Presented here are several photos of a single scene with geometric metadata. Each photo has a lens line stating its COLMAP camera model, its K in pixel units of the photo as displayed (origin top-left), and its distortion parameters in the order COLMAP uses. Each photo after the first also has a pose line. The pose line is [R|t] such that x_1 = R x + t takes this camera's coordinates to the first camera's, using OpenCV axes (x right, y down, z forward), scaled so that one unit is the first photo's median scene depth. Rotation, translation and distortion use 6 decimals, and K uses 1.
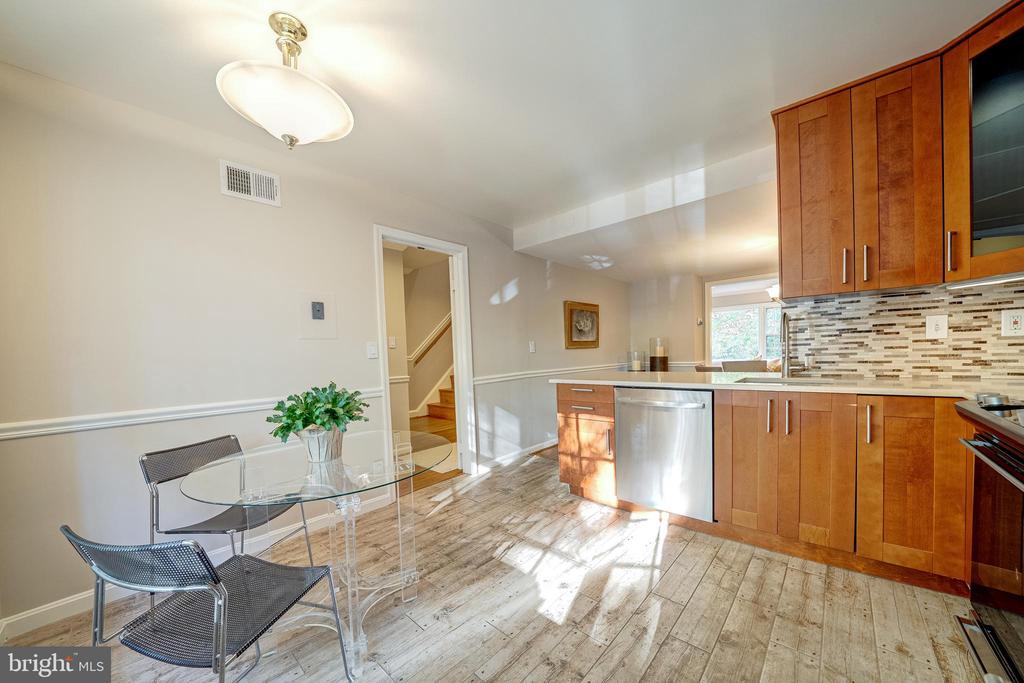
lens RADIAL K [[367.7, 0, 491.7], [0, 367.7, 354.0], [0, 0, 1]] dist [-0.020930, 0.000518]
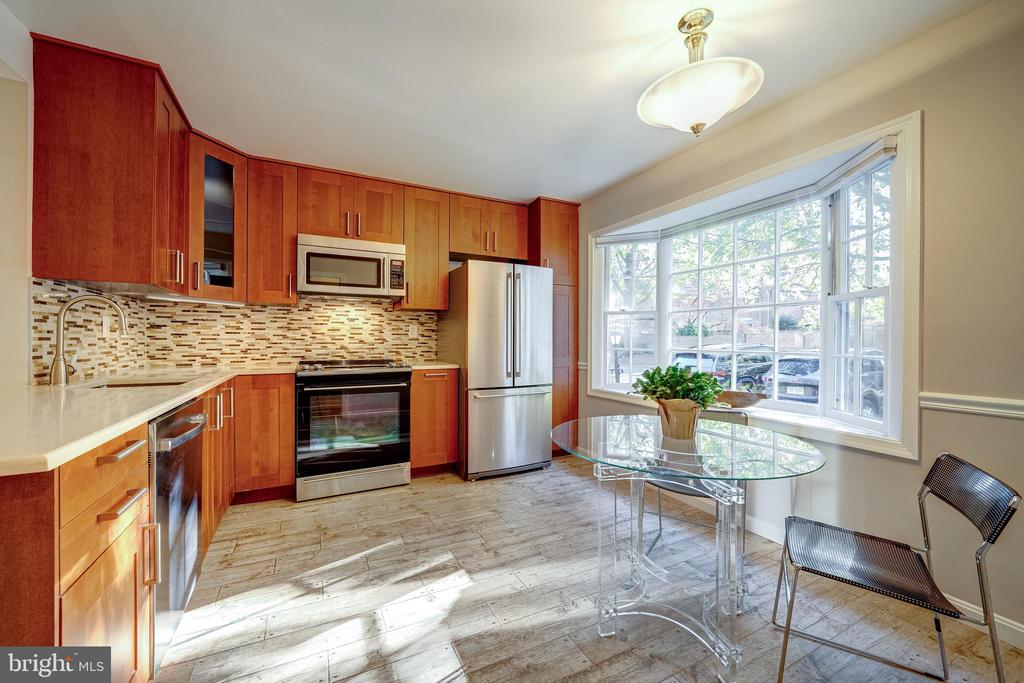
lens RADIAL K [[385.0, 0, 512.4], [0, 385.0, 338.2], [0, 0, 1]] dist [-0.009134, 0.000244]
pose [[-0.949464, 0.027863, 0.312638, -0.288230], [0.025579, 0.999608, -0.011404, 0.004801], [-0.312833, -0.002831, -0.949804, 1.695425]]
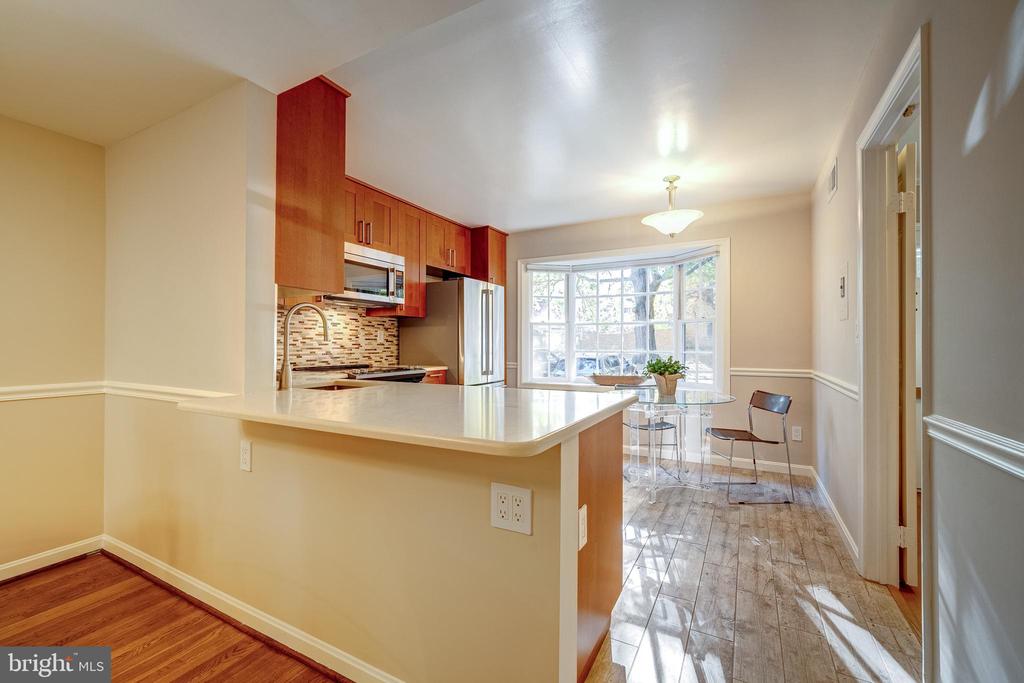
lens RADIAL K [[429.8, 0, 502.7], [0, 429.8, 339.9], [0, 0, 1]] dist [-0.001989, -0.000038]
pose [[-0.961154, 0.024515, -0.274920, 0.757202], [0.025561, 0.999673, -0.000220, -0.028779], [0.274825, -0.007238, -0.961467, 2.302900]]
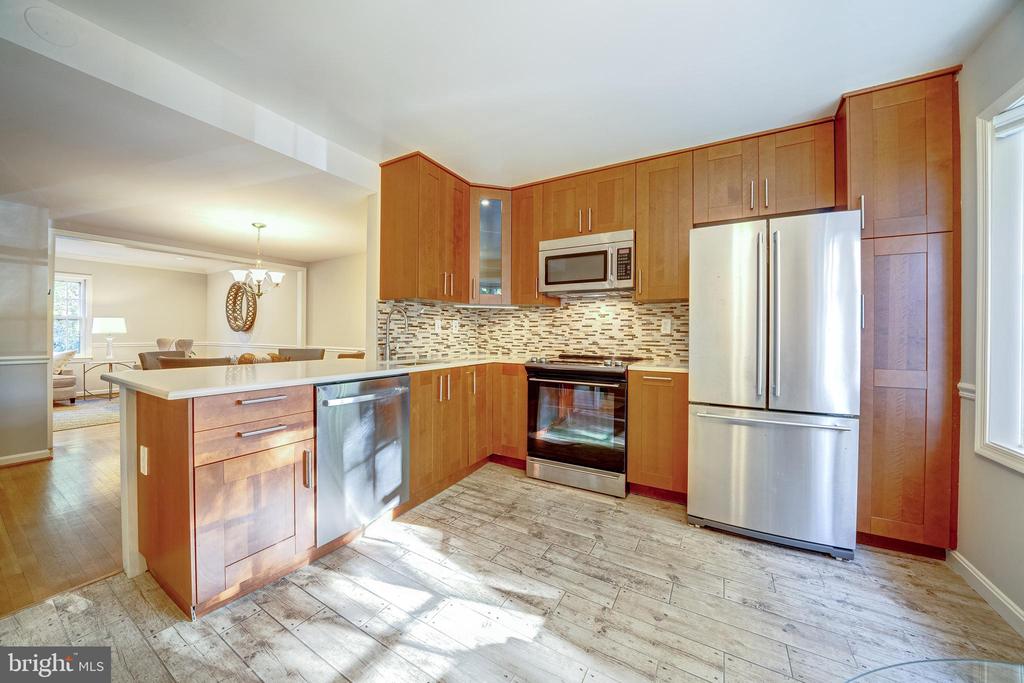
lens RADIAL K [[367.7, 0, 525.4], [0, 367.7, 333.2], [0, 0, 1]] dist [-0.020930, 0.000518]
pose [[-0.260802, 0.029652, 0.964937, -0.574698], [0.002665, 0.999546, -0.029995, 0.012183], [-0.965389, -0.005251, -0.260763, 1.041791]]
